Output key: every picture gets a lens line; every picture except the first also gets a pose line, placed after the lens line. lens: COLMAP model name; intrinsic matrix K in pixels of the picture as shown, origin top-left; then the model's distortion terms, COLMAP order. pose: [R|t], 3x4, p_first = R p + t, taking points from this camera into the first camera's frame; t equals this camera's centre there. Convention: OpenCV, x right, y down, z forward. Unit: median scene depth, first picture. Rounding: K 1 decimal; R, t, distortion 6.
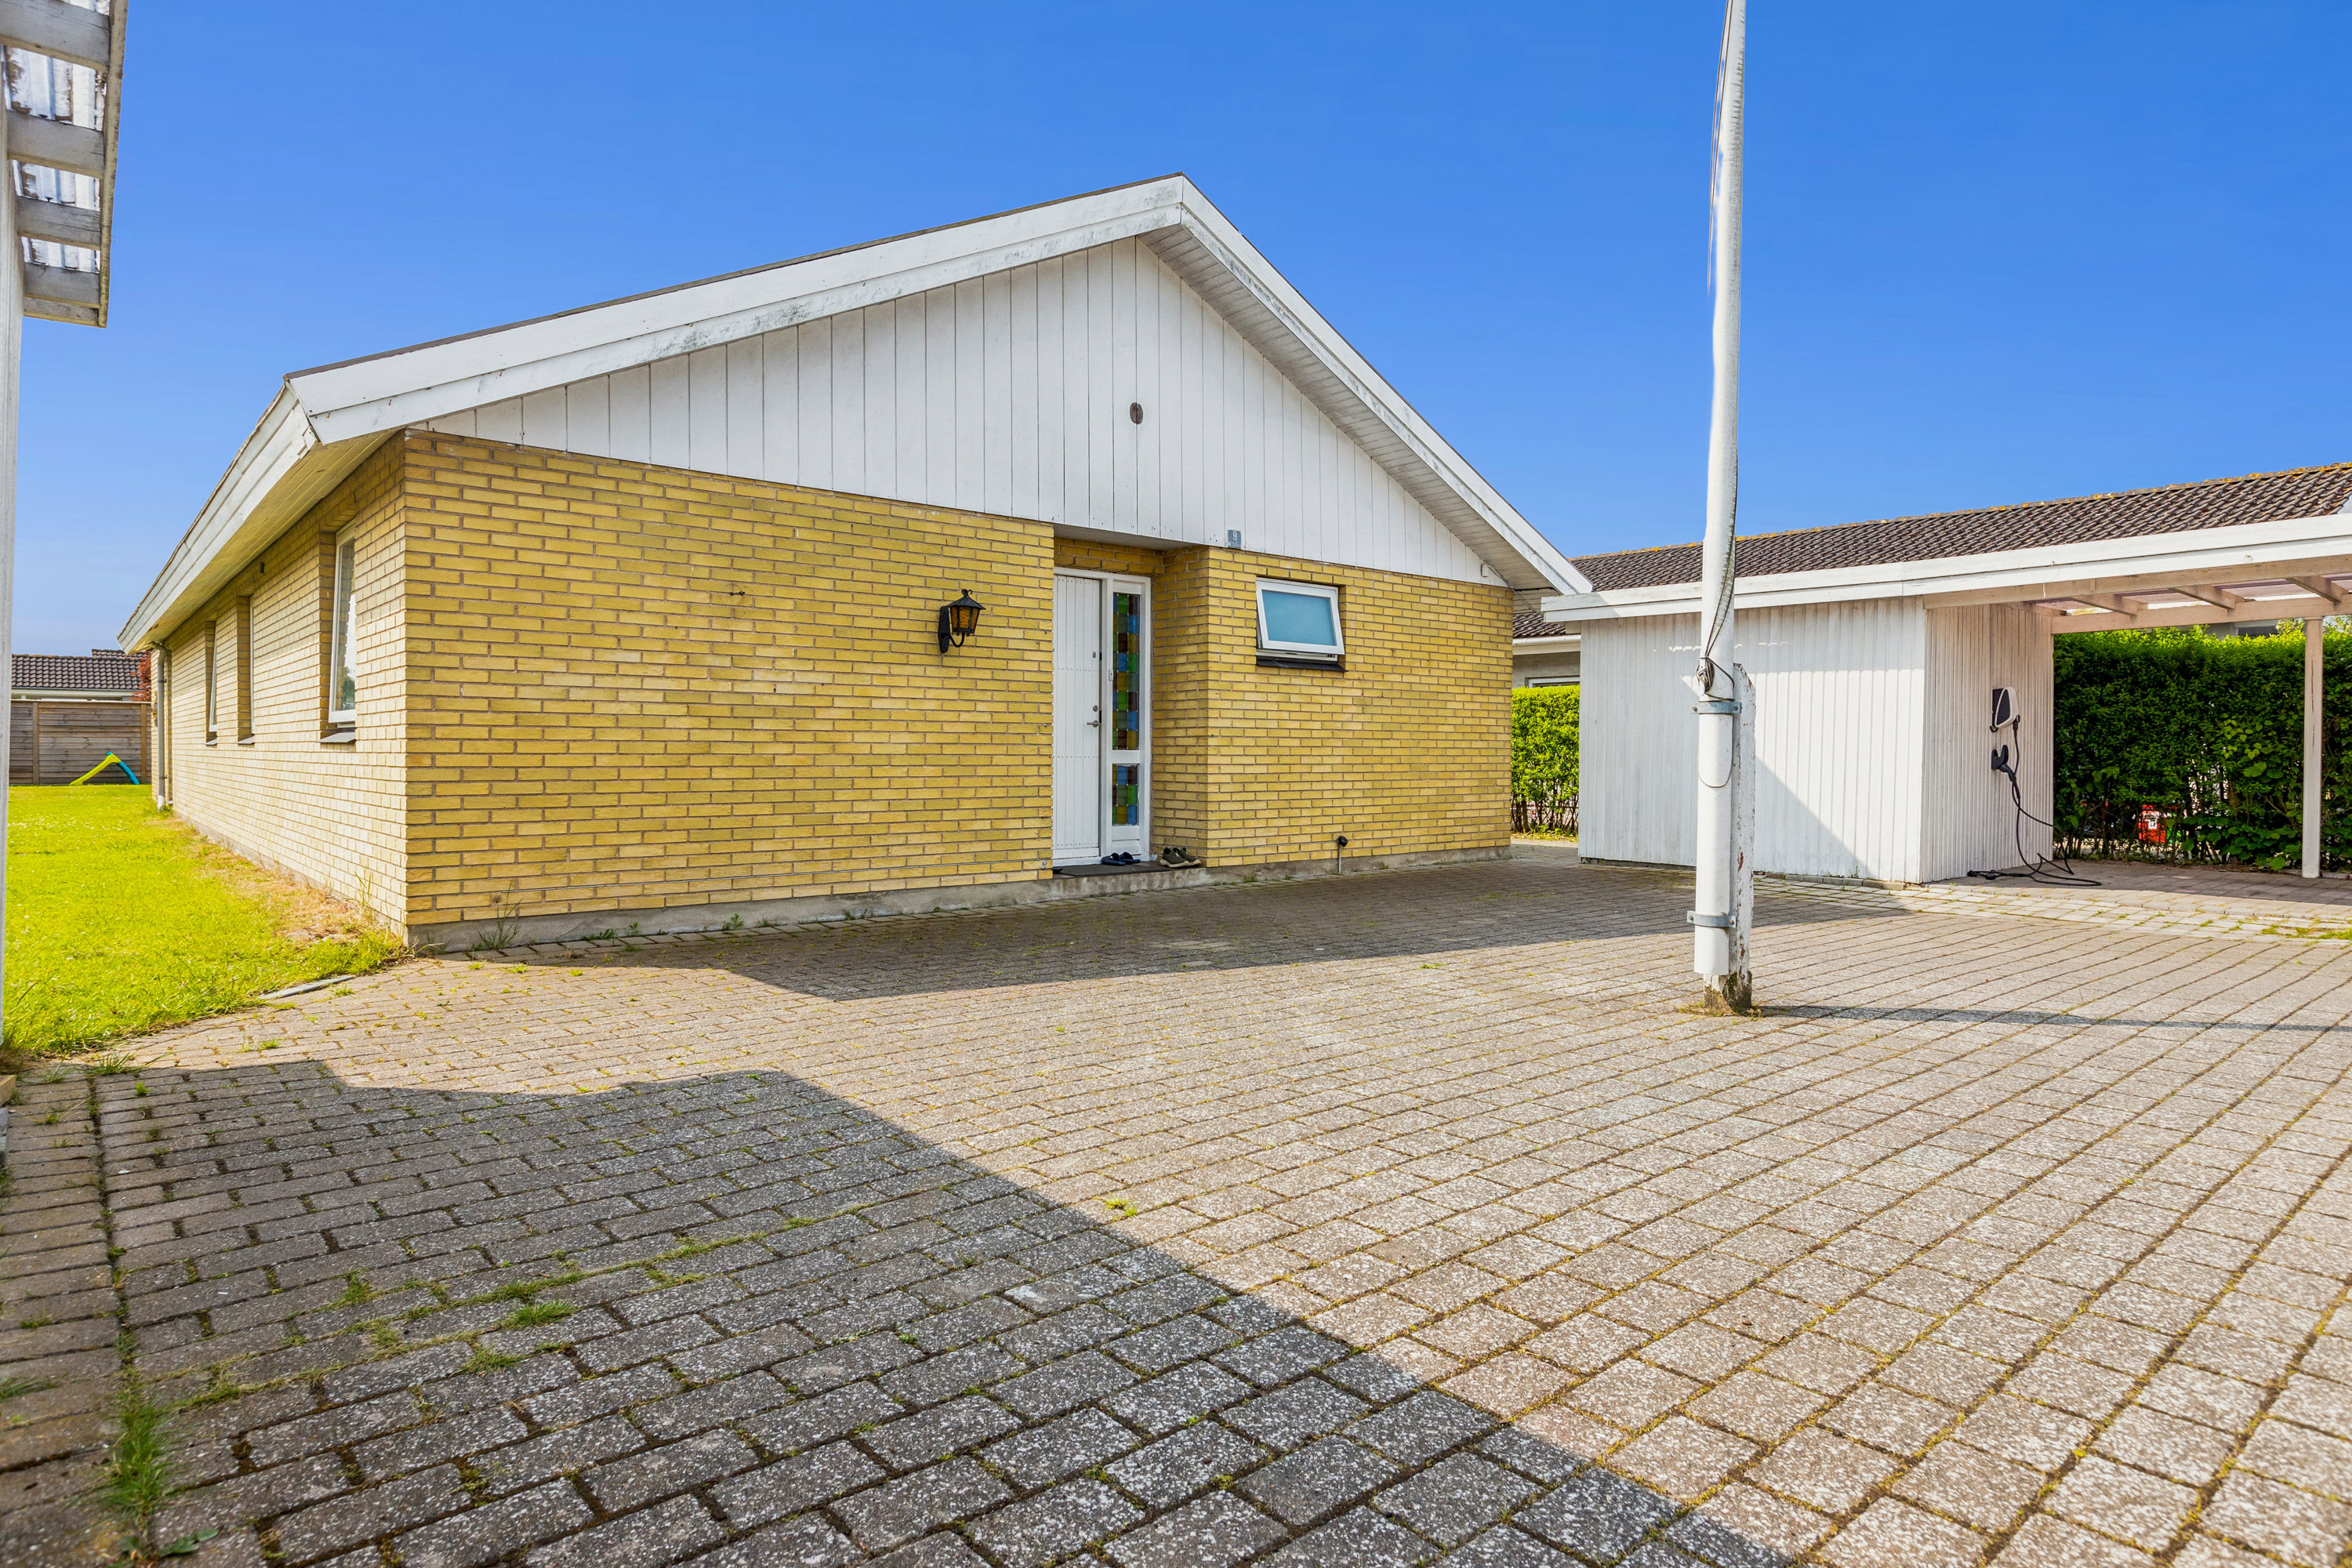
lens RADIAL K [[1308.3, 0, 1173.3], [0, 1308.3, 771.0], [0, 0, 1]] dist [-0.002561, -0.000065]
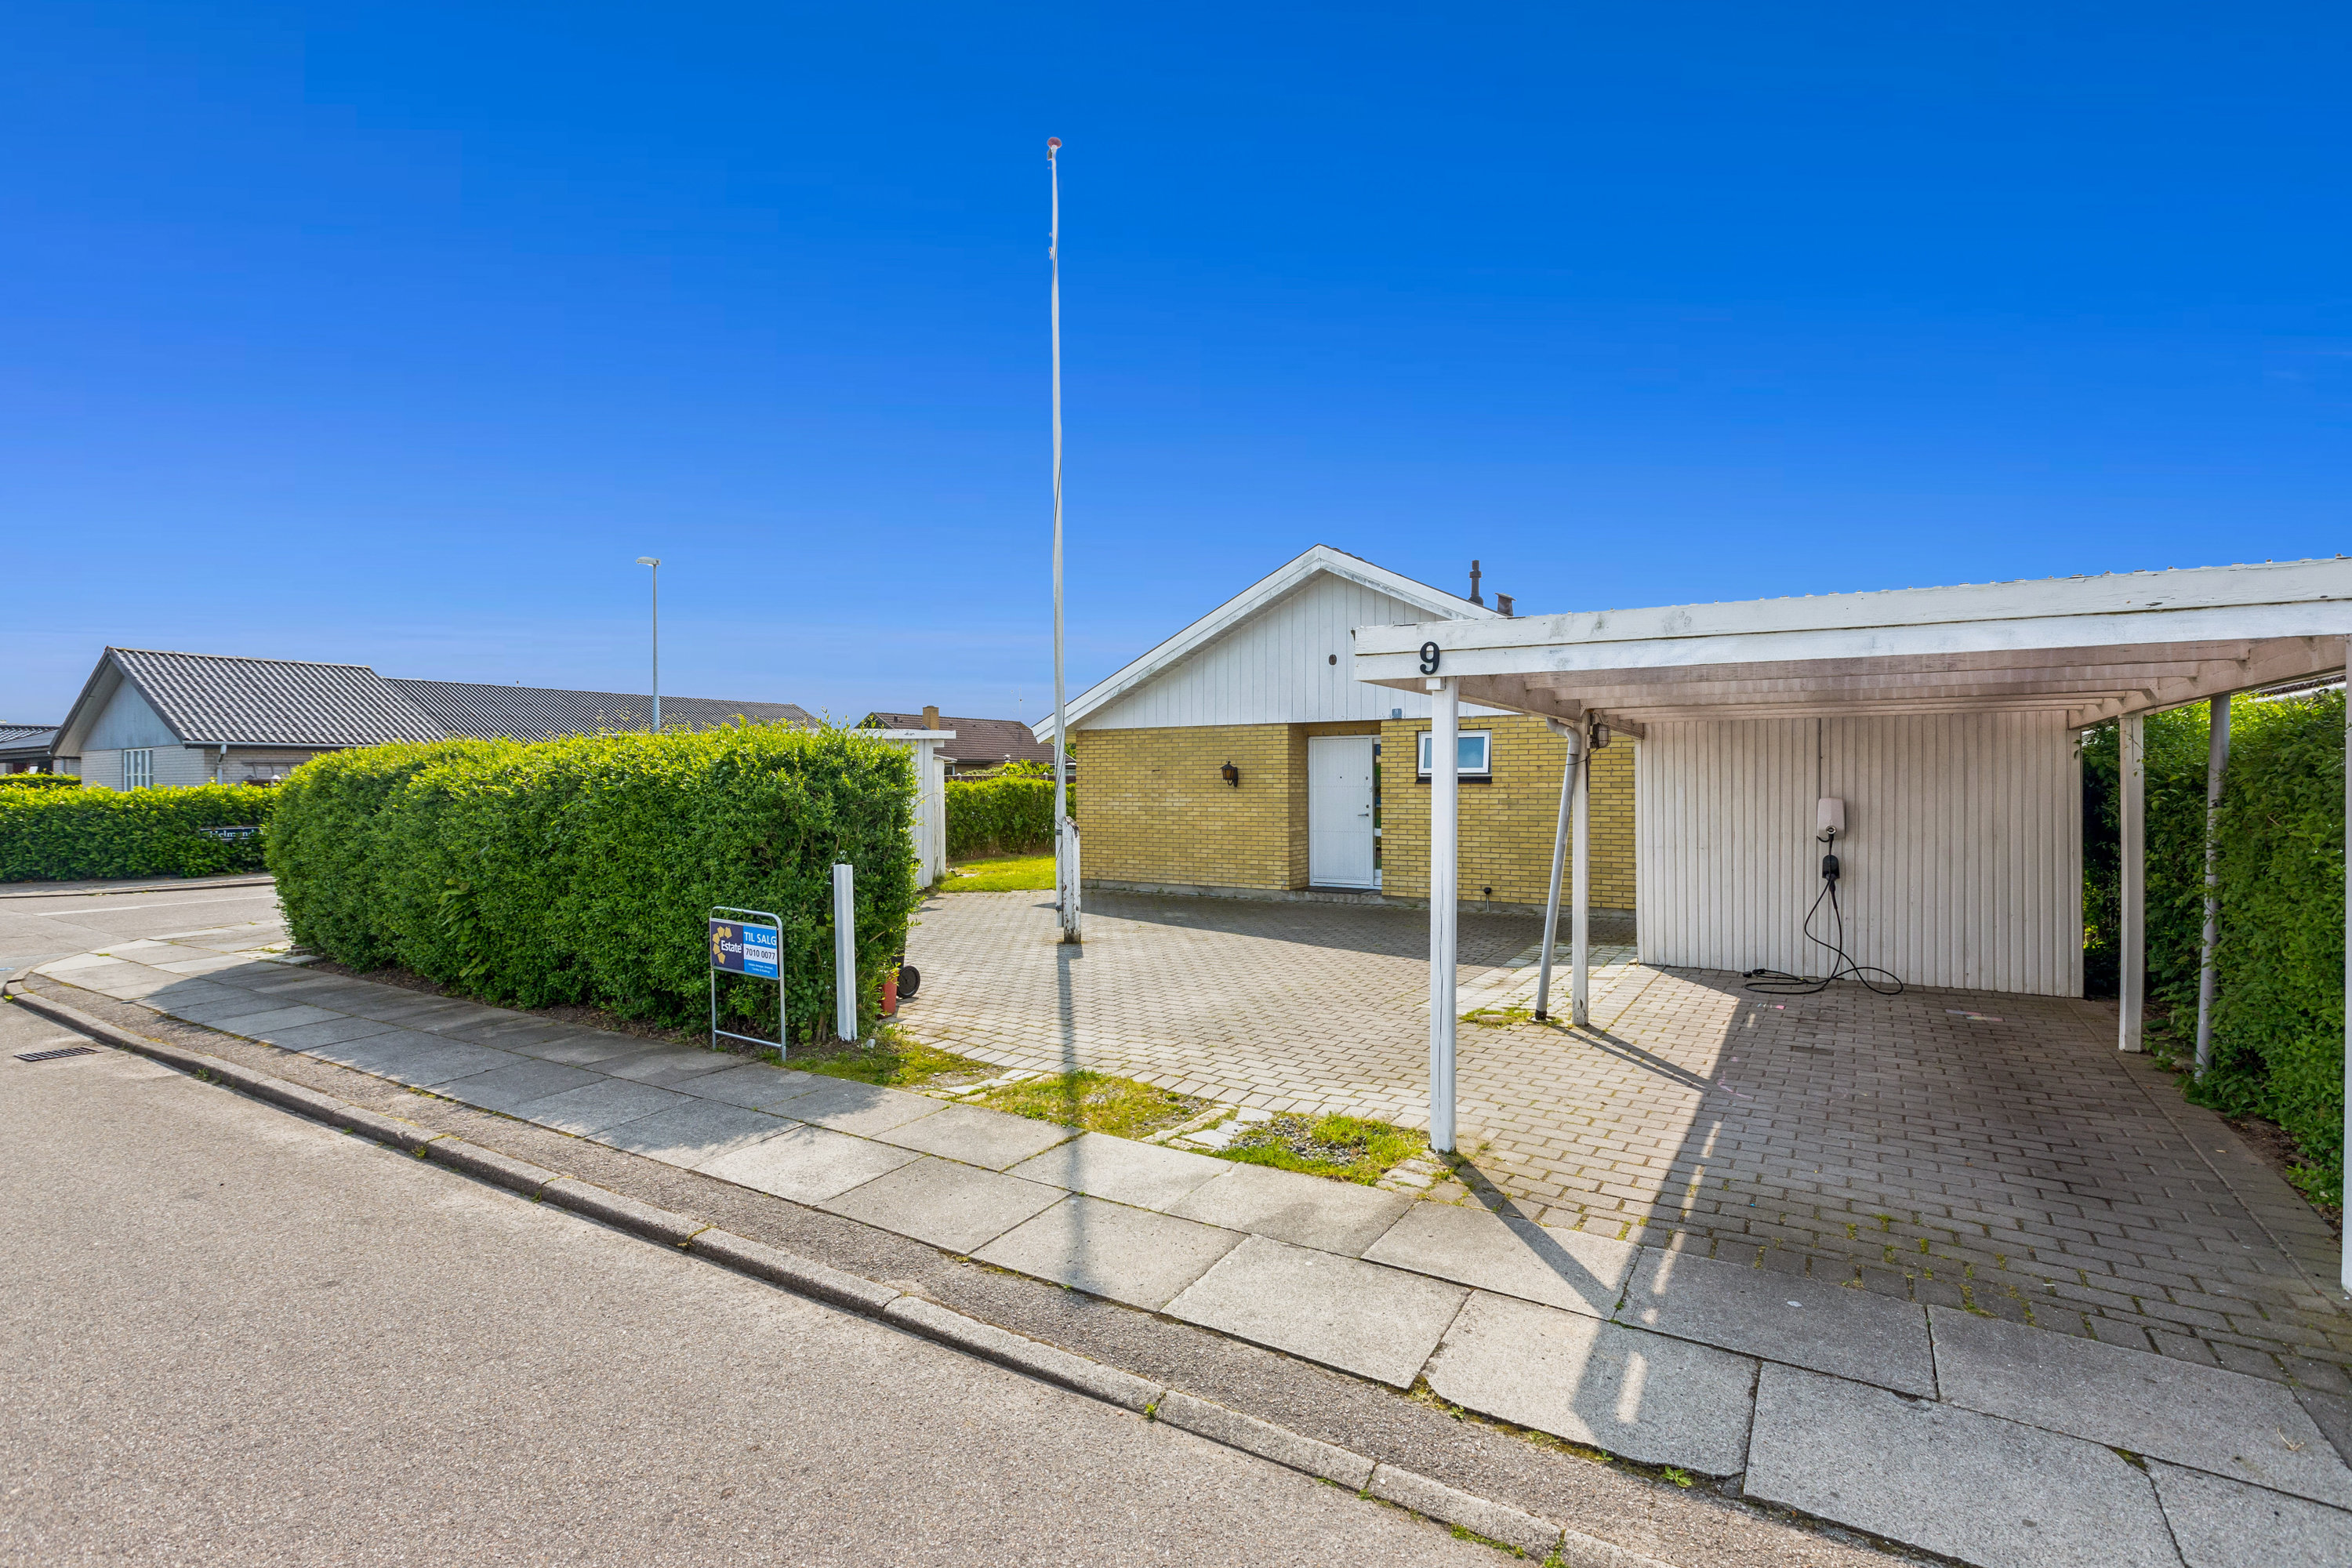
lens RADIAL K [[1073.9, 0, 1175.1], [0, 1073.9, 791.4], [0, 0, 1]] dist [0.000330, -0.000180]
pose [[0.296522, 0.004072, -0.955017, 1.364483], [-0.006467, 0.999977, 0.002256, -0.072441], [0.955004, 0.005507, 0.296541, 0.275170]]
